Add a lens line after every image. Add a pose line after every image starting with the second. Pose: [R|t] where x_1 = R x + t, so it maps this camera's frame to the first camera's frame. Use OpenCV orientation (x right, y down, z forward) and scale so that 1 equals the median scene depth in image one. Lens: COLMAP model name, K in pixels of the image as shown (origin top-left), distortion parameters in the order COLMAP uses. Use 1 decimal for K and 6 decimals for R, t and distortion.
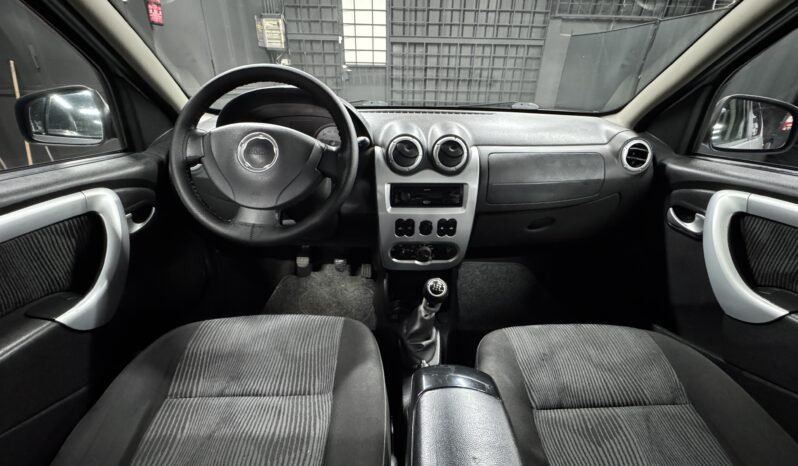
lens RADIAL K [[317.9, 0, 399.0], [0, 317.9, 233.0], [0, 0, 1]] dist [0.003366, 0.000150]
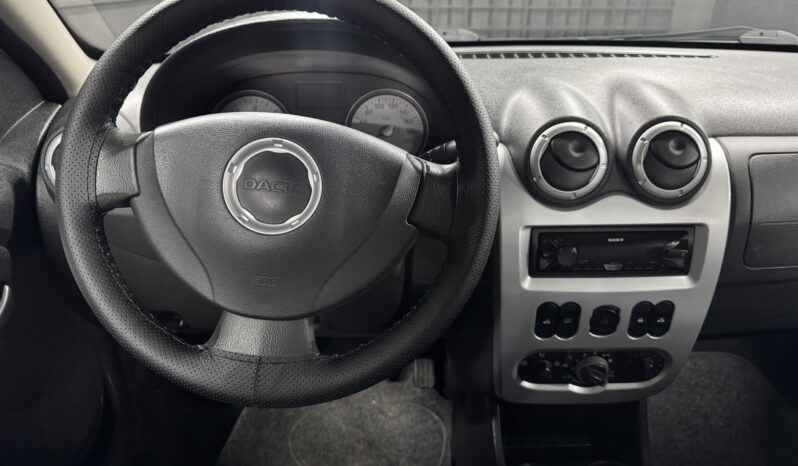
lens RADIAL K [[562.1, 0, 399.0], [0, 562.1, 233.0], [0, 0, 1]] dist [0.068179, -0.076889]
pose [[0.999769, -0.011732, -0.018035, -0.194246], [0.011376, 0.999742, -0.019681, -0.129377], [0.018261, 0.019472, 0.999644, 0.196278]]
